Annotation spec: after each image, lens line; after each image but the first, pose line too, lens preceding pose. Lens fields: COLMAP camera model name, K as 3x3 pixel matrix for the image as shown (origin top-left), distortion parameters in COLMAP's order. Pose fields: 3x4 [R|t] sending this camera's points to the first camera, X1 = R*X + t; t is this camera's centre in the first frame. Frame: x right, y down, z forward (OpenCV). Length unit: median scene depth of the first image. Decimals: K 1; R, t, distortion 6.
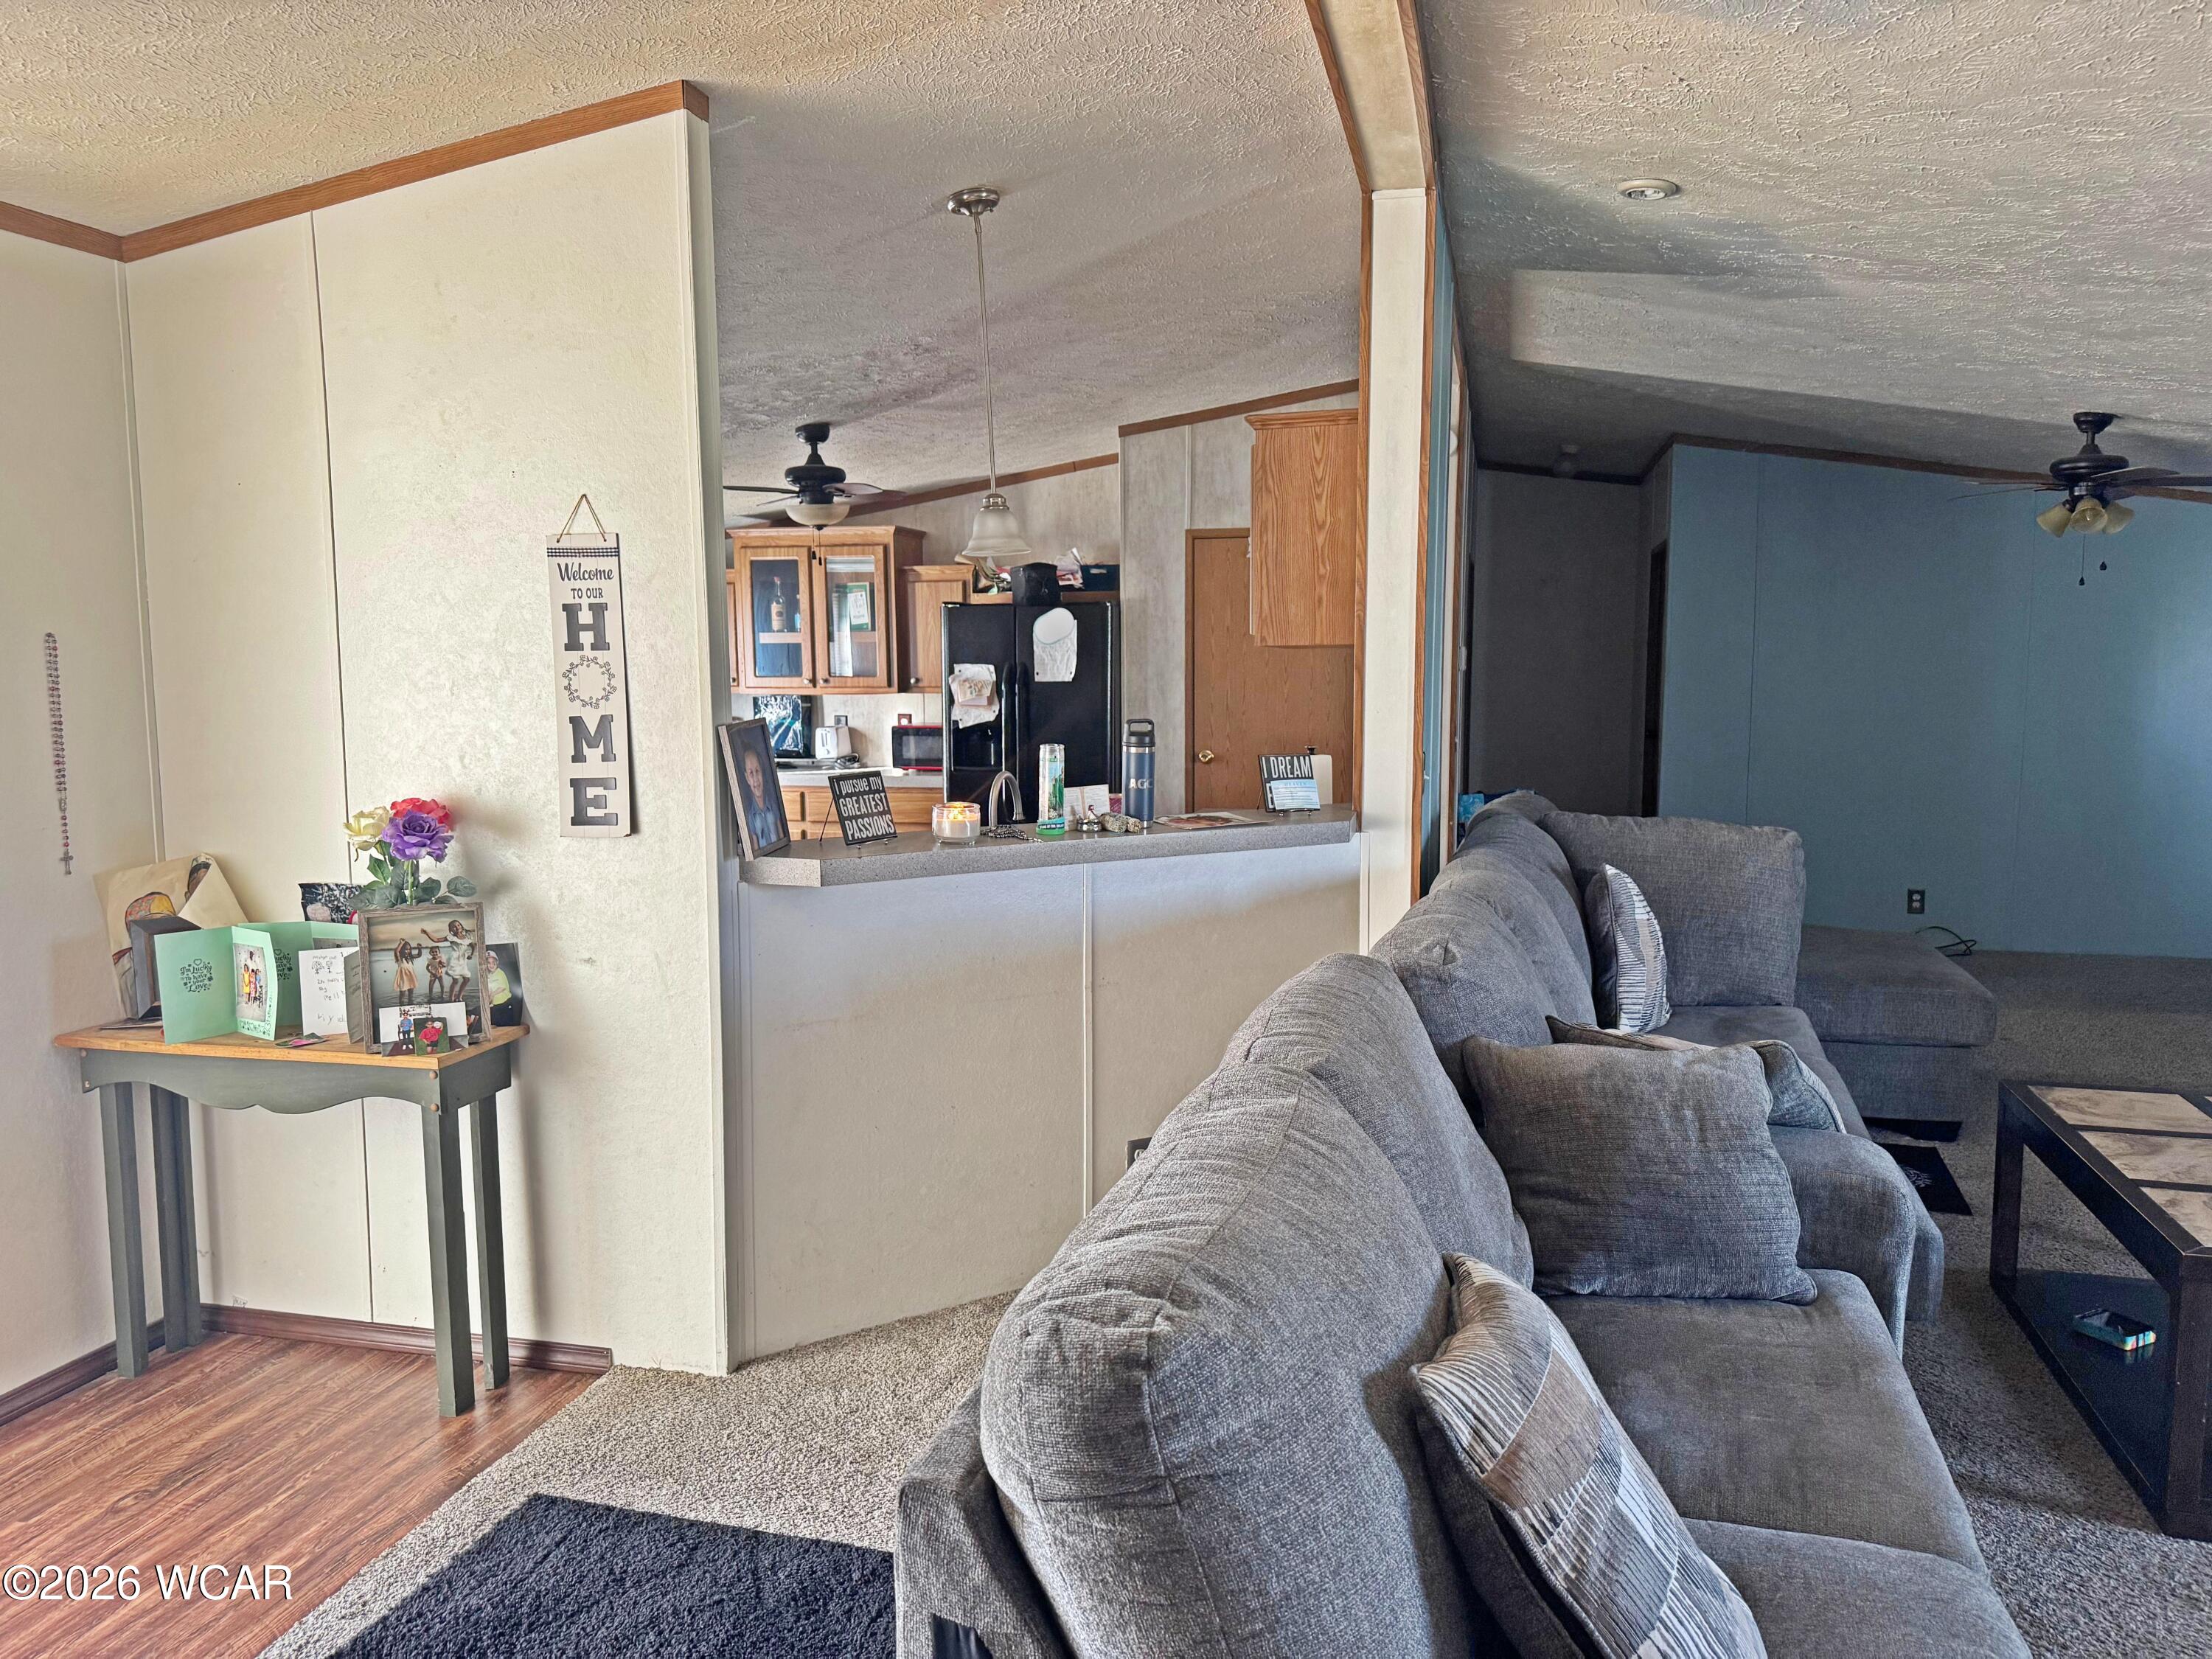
lens RADIAL K [[1577.9, 0, 1107.2], [0, 1577.9, 839.5], [0, 0, 1]] dist [0.080572, -0.079647]
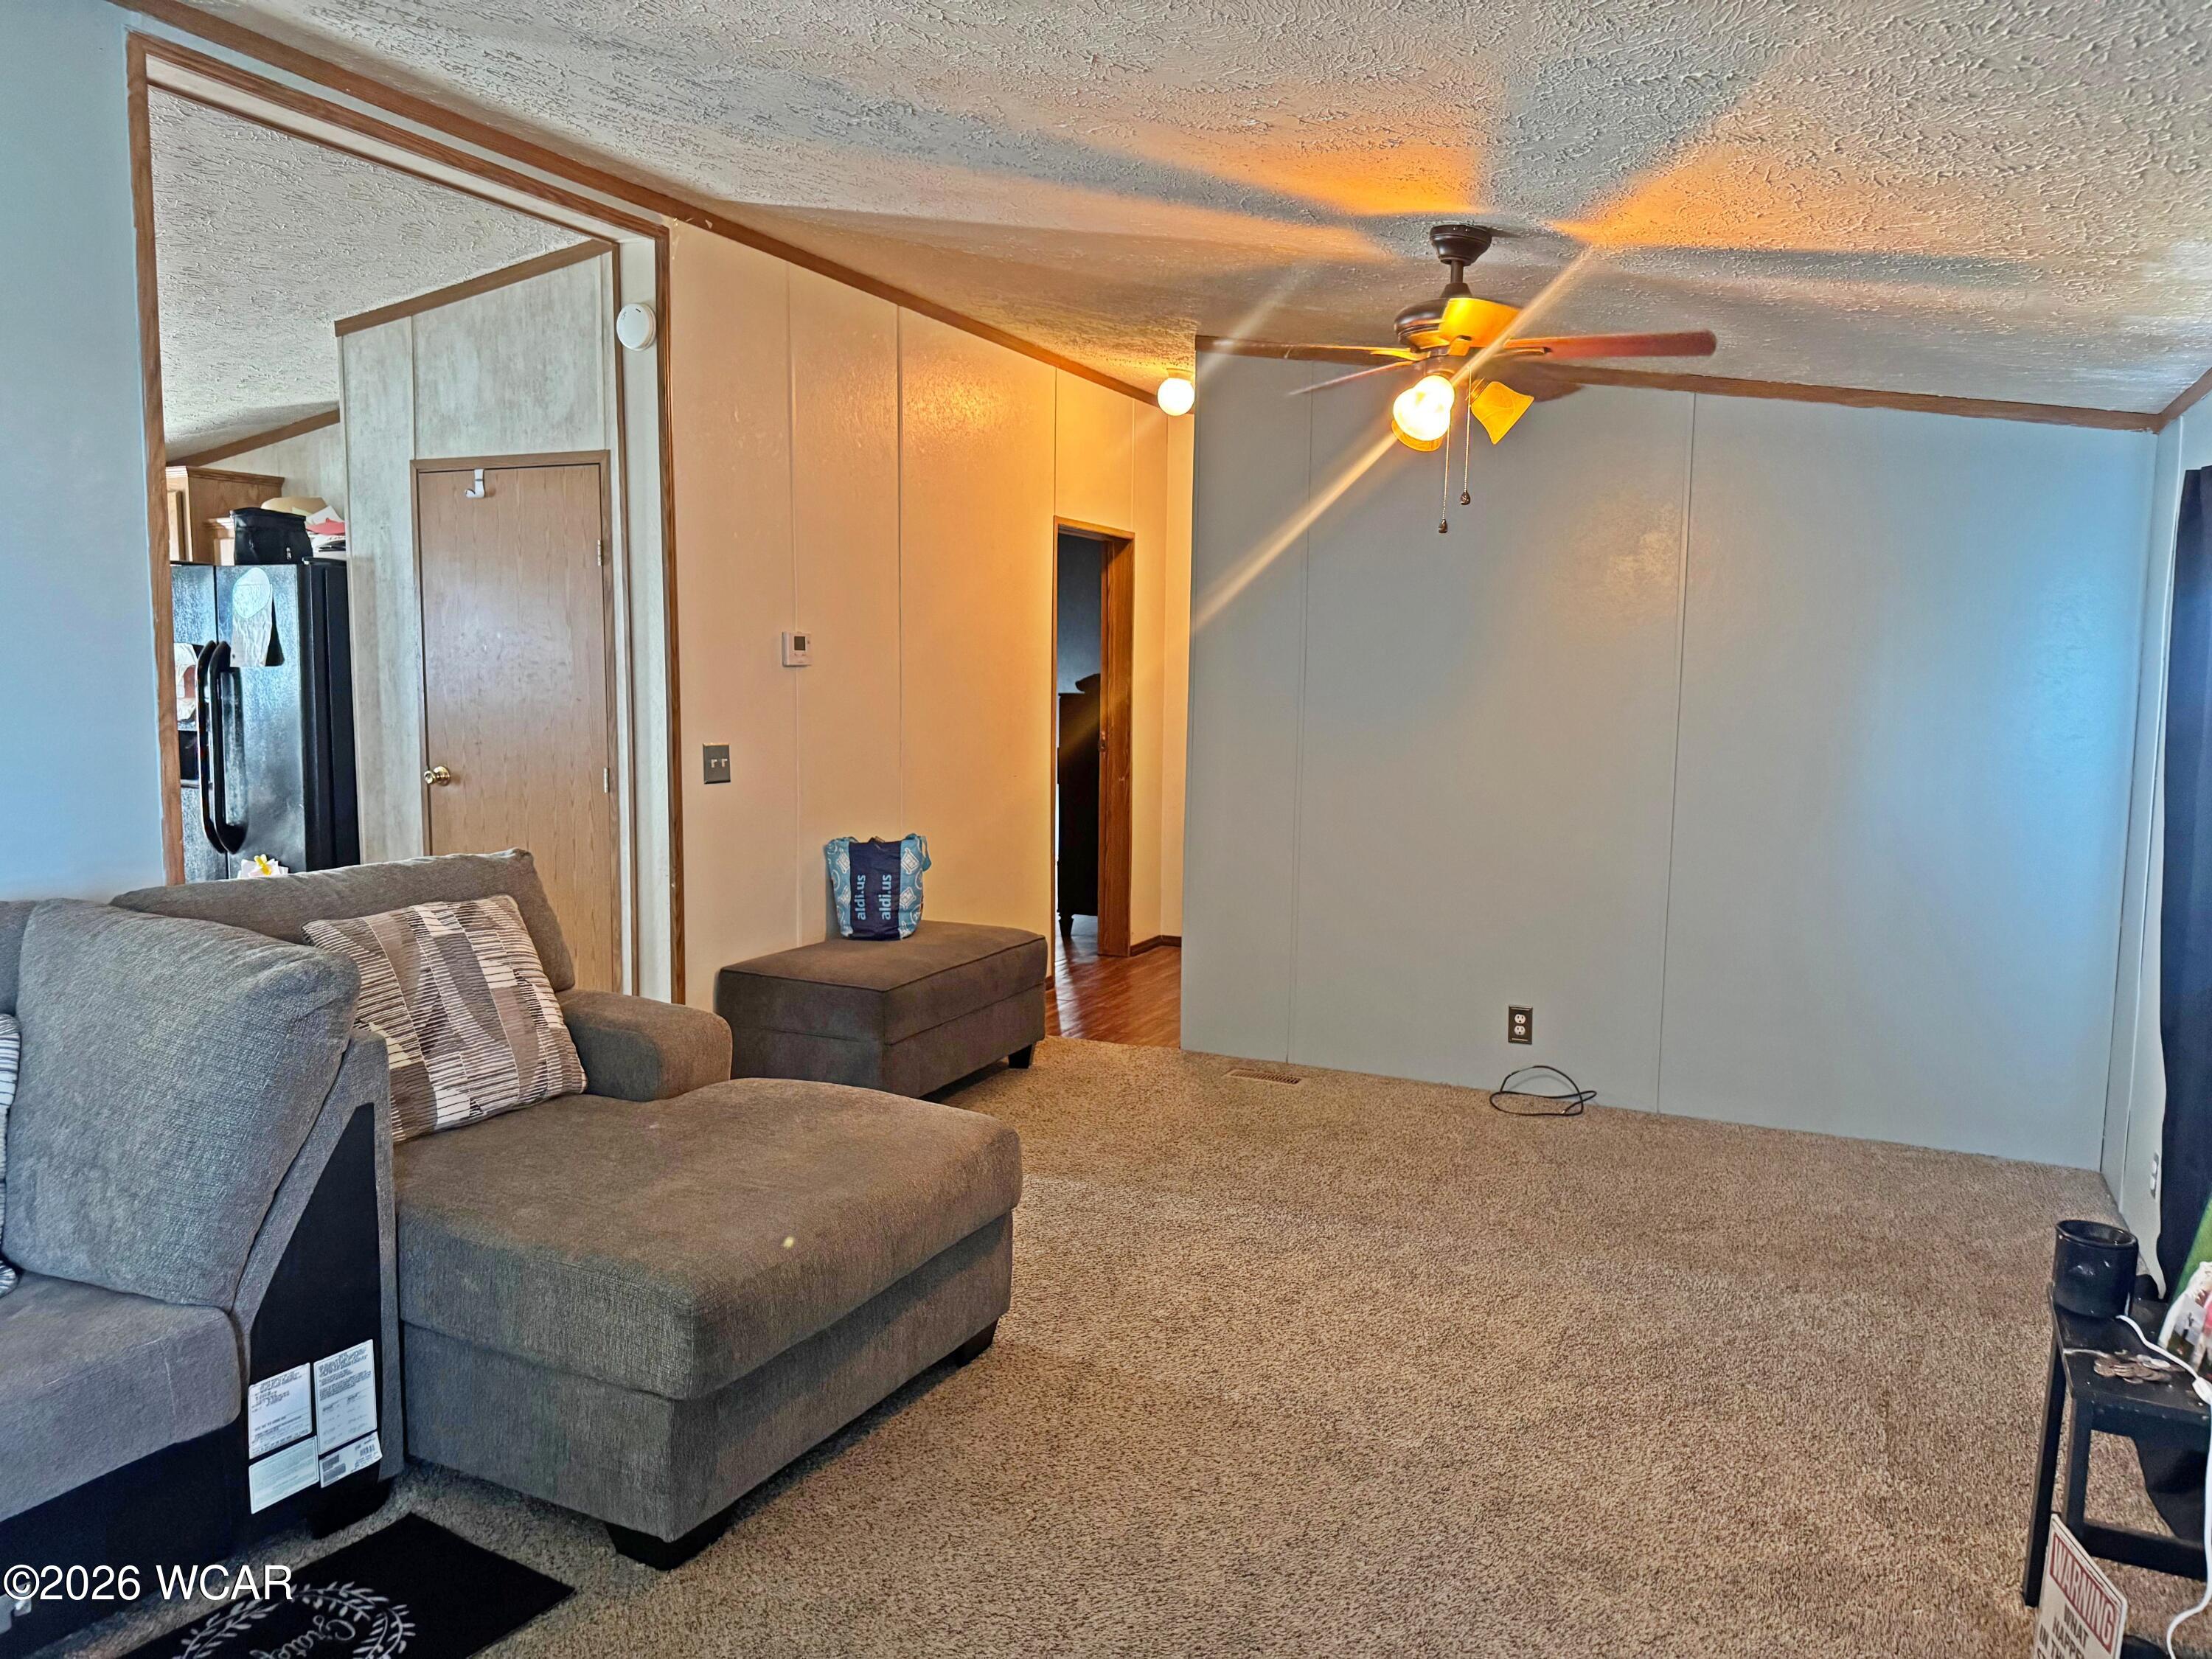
lens RADIAL K [[1577.9, 0, 1109.2], [0, 1577.9, 826.9], [0, 0, 1]] dist [0.080572, -0.079647]
pose [[0.978586, 0.036563, -0.202564, 1.049617], [-0.038641, 0.999233, -0.006309, -0.073997], [0.202178, 0.014002, 0.979249, 0.711464]]
